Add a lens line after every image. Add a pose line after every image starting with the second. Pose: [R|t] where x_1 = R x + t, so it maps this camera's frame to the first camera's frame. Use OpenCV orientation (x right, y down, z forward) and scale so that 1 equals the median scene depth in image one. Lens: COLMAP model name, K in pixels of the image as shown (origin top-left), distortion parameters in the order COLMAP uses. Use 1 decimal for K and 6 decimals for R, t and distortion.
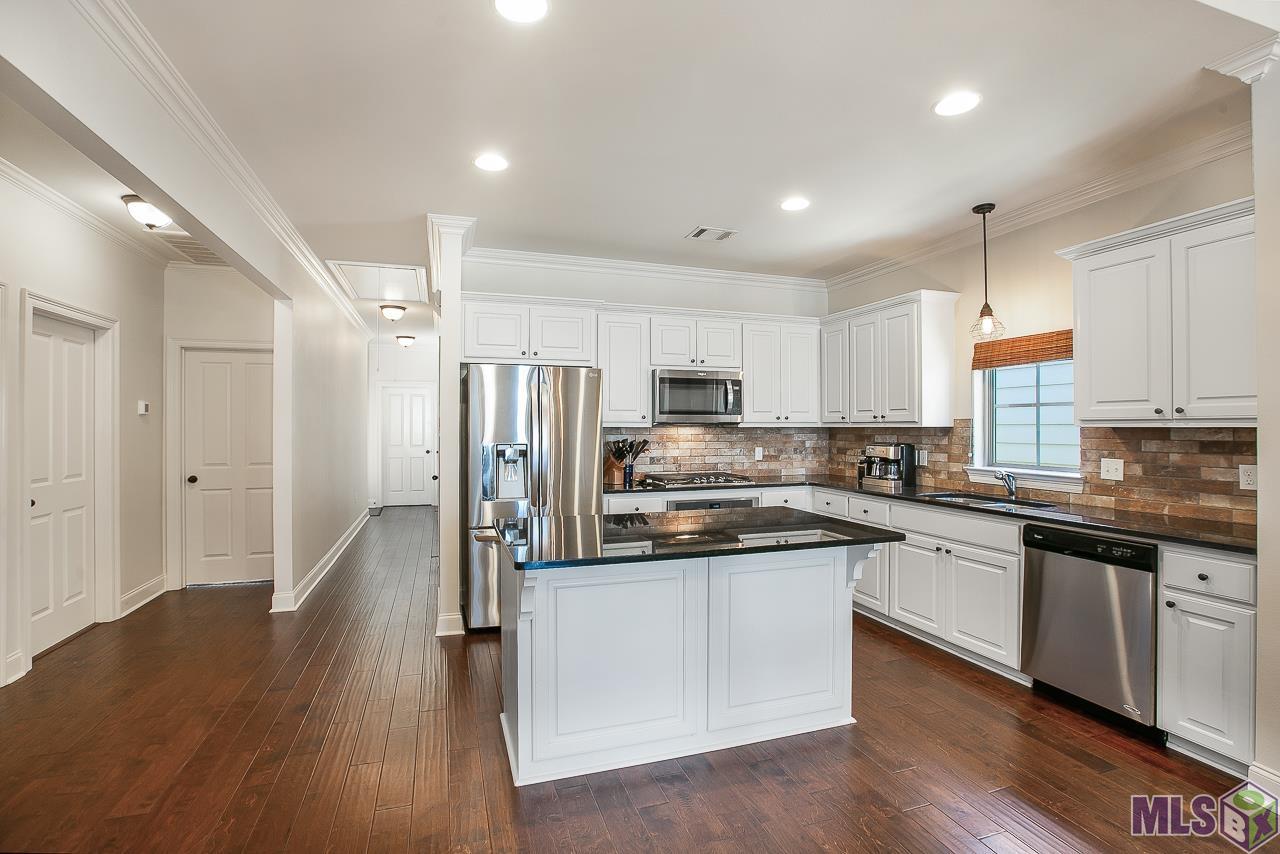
lens RADIAL K [[604.8, 0, 640.0], [0, 604.8, 427.0], [0, 0, 1]] dist [0.000705, 0.000299]
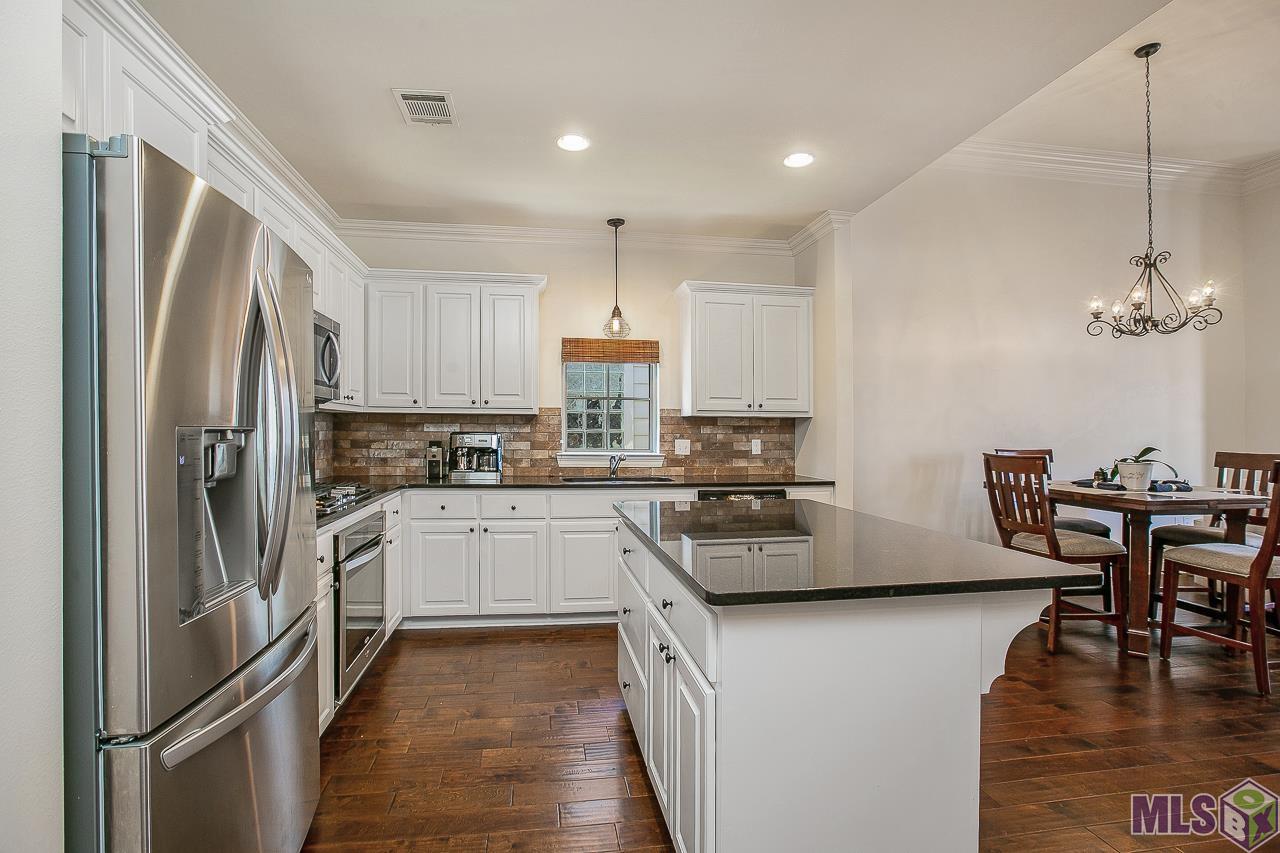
lens RADIAL K [[604.8, 0, 599.8], [0, 604.8, 426.3], [0, 0, 1]] dist [-0.033998, 0.000747]
pose [[0.181980, 0.002575, 0.983299, -0.575728], [-0.007702, 0.999970, -0.001193, 0.023907], [-0.983272, -0.007356, 0.181994, 0.873661]]
